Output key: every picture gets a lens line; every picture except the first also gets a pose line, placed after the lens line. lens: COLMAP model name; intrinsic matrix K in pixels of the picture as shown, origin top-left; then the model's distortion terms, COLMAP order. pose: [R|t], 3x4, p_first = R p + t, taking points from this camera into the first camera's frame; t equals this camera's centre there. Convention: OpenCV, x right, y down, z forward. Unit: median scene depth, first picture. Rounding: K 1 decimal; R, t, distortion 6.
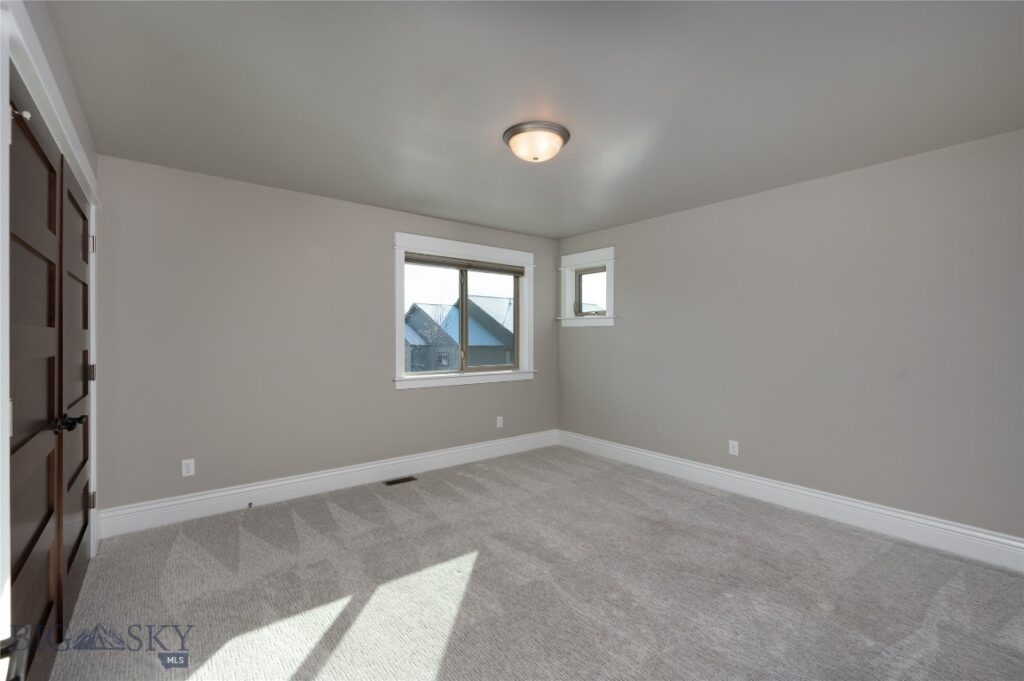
lens RADIAL K [[438.5, 0, 511.5], [0, 438.5, 331.2], [0, 0, 1]] dist [0.004342, 0.000214]
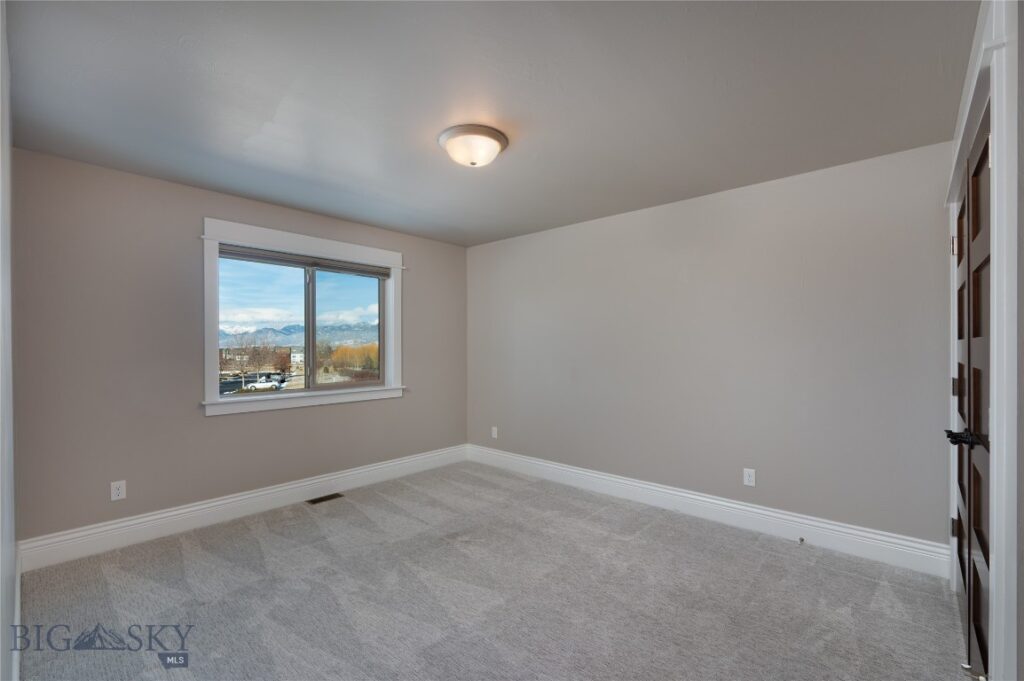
lens RADIAL K [[438.5, 0, 514.7], [0, 438.5, 347.2], [0, 0, 1]] dist [0.004342, 0.000214]
pose [[0.990991, -0.000059, 0.133929, 0.155317], [-0.002195, 0.999858, 0.016685, -0.005446], [-0.133911, -0.016829, 0.990850, 0.112587]]
